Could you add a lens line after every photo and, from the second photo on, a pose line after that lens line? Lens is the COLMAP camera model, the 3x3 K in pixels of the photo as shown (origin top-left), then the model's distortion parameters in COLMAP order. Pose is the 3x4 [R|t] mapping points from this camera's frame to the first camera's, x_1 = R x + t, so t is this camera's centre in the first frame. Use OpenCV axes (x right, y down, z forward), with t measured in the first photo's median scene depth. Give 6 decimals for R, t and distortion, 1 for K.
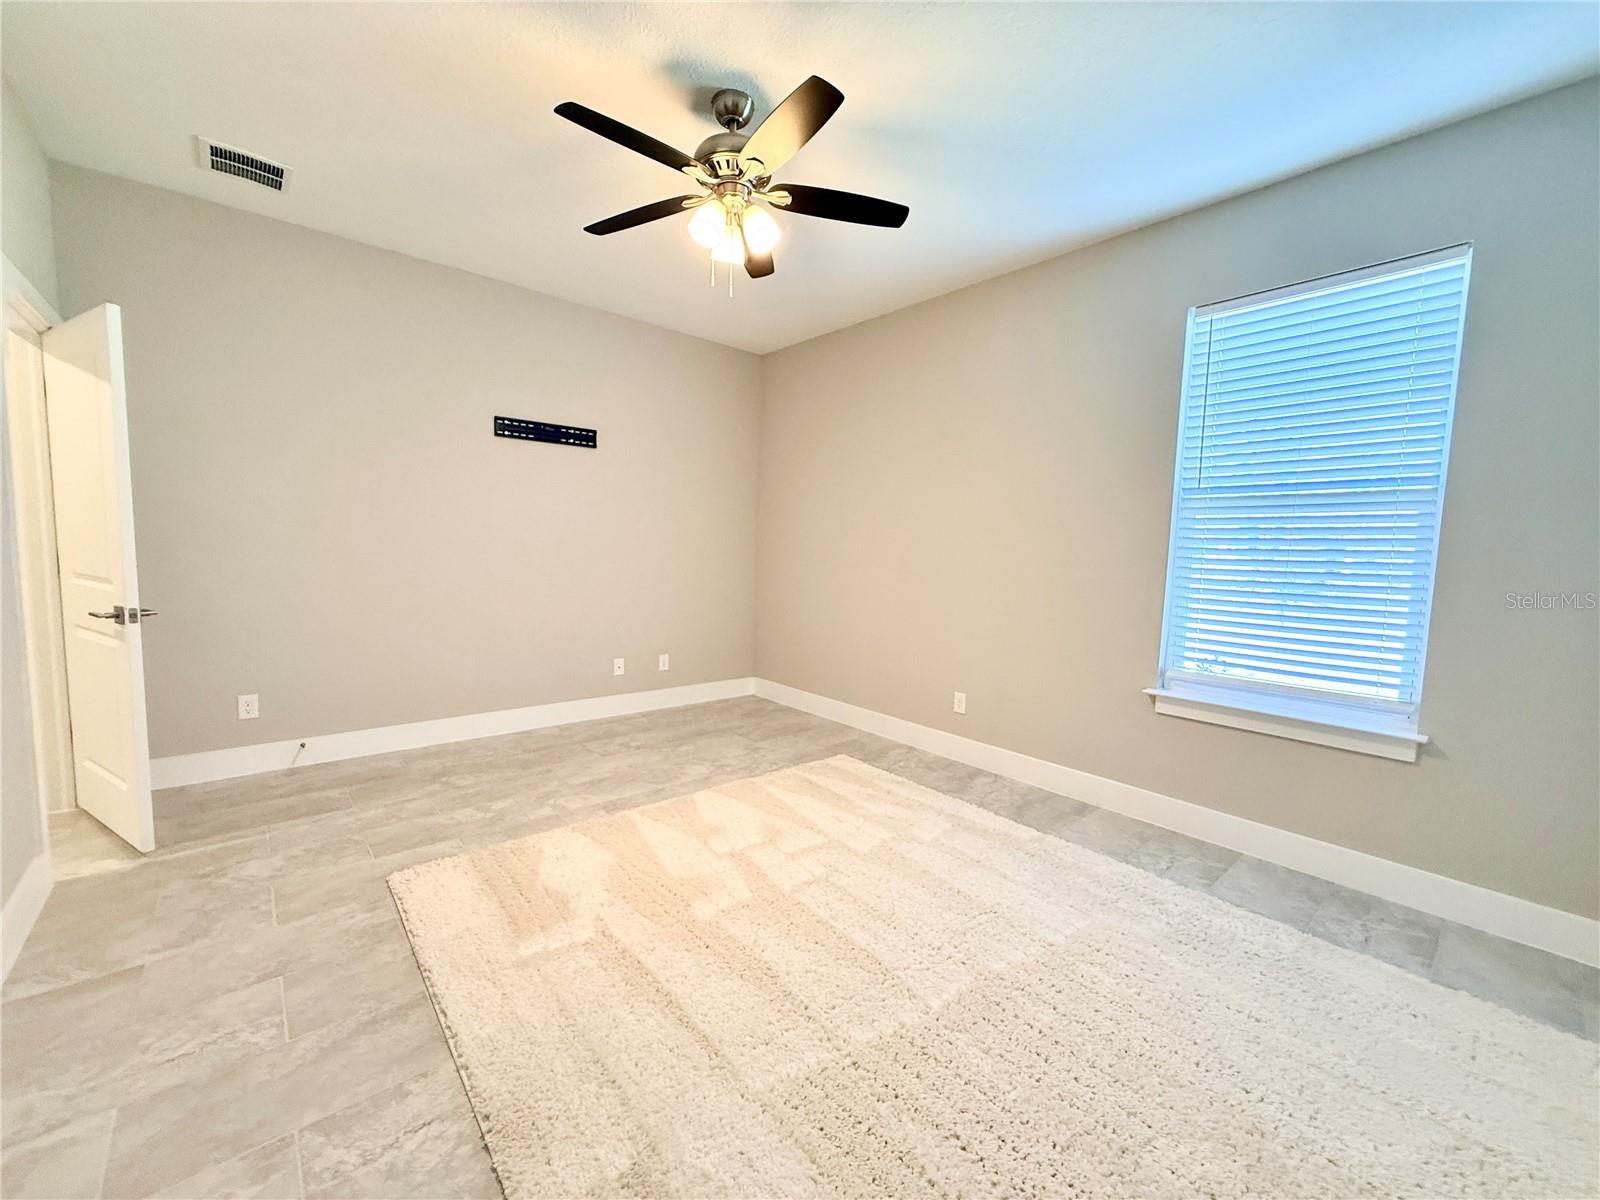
lens RADIAL K [[637.1, 0, 795.4], [0, 637.1, 603.1], [0, 0, 1]] dist [0.000918, -0.000147]
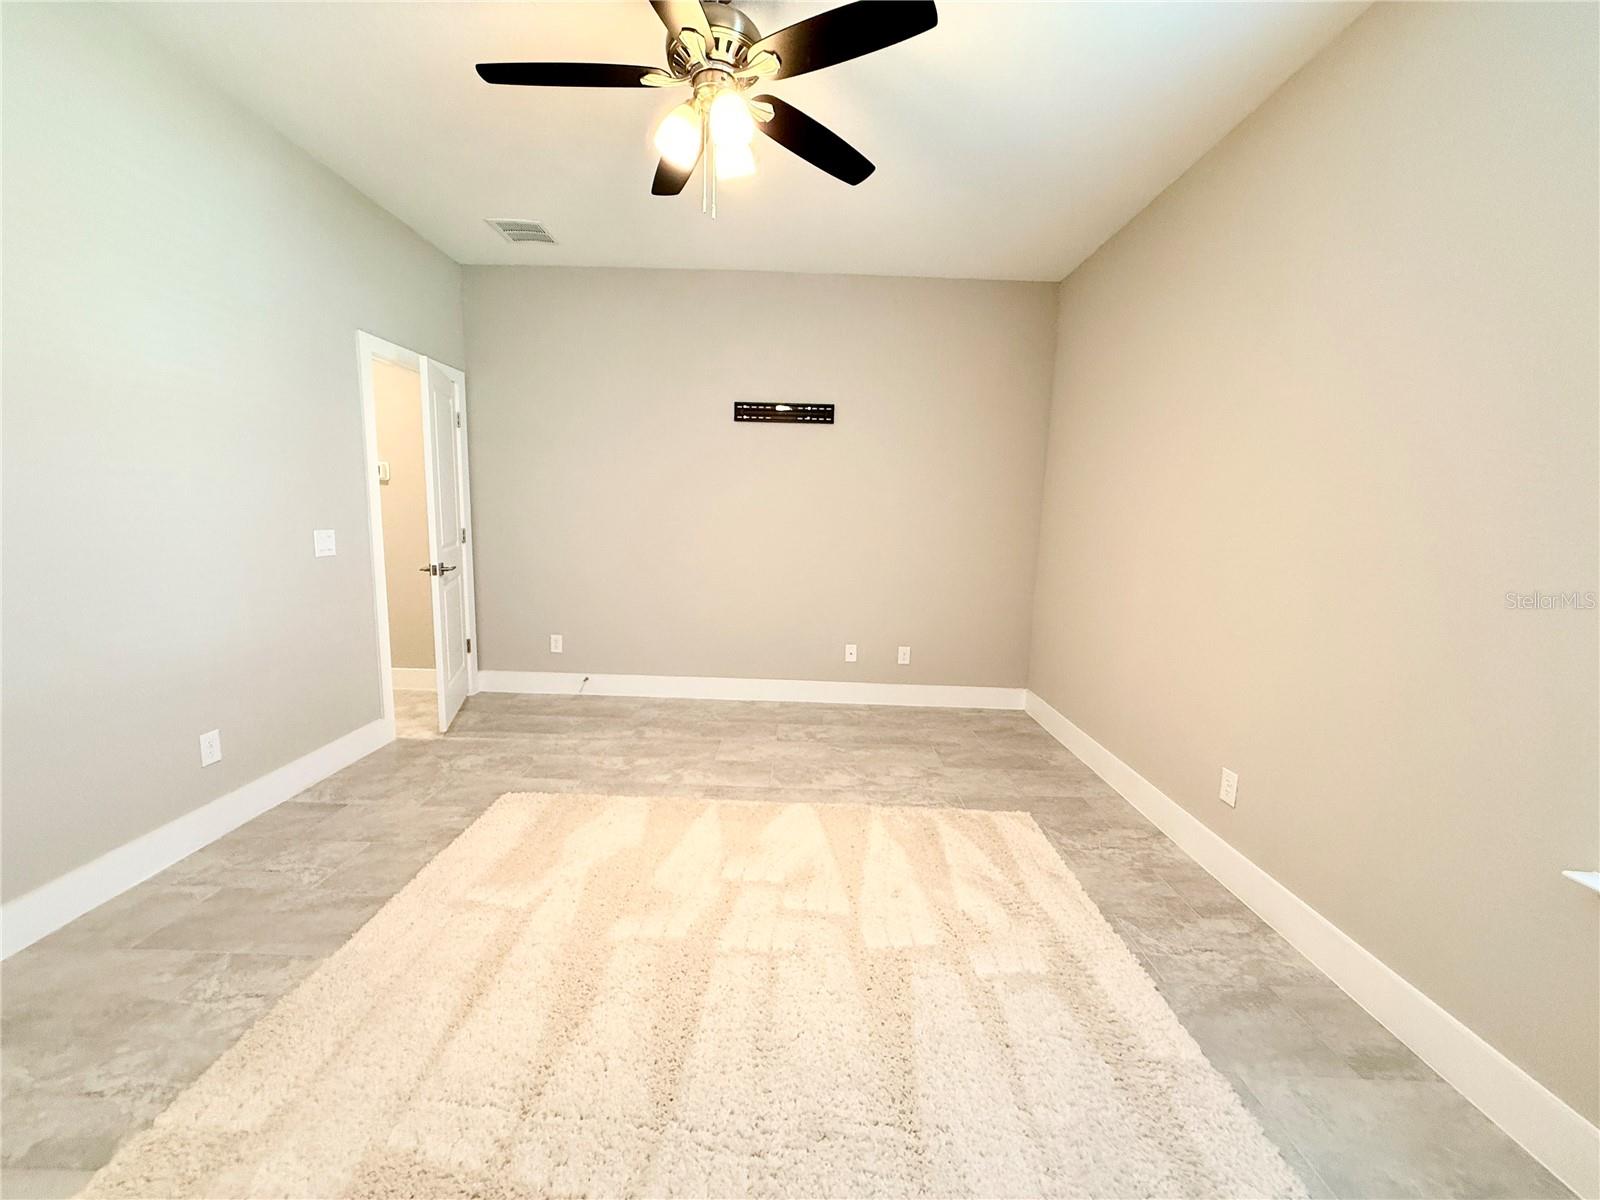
lens RADIAL K [[637.1, 0, 794.4], [0, 637.1, 602.8], [0, 0, 1]] dist [0.000918, -0.000147]
pose [[0.750625, 0.083929, -0.655376, 0.377780], [-0.066790, 0.996457, 0.051111, -0.024614], [0.657344, 0.005408, 0.753571, 0.308240]]
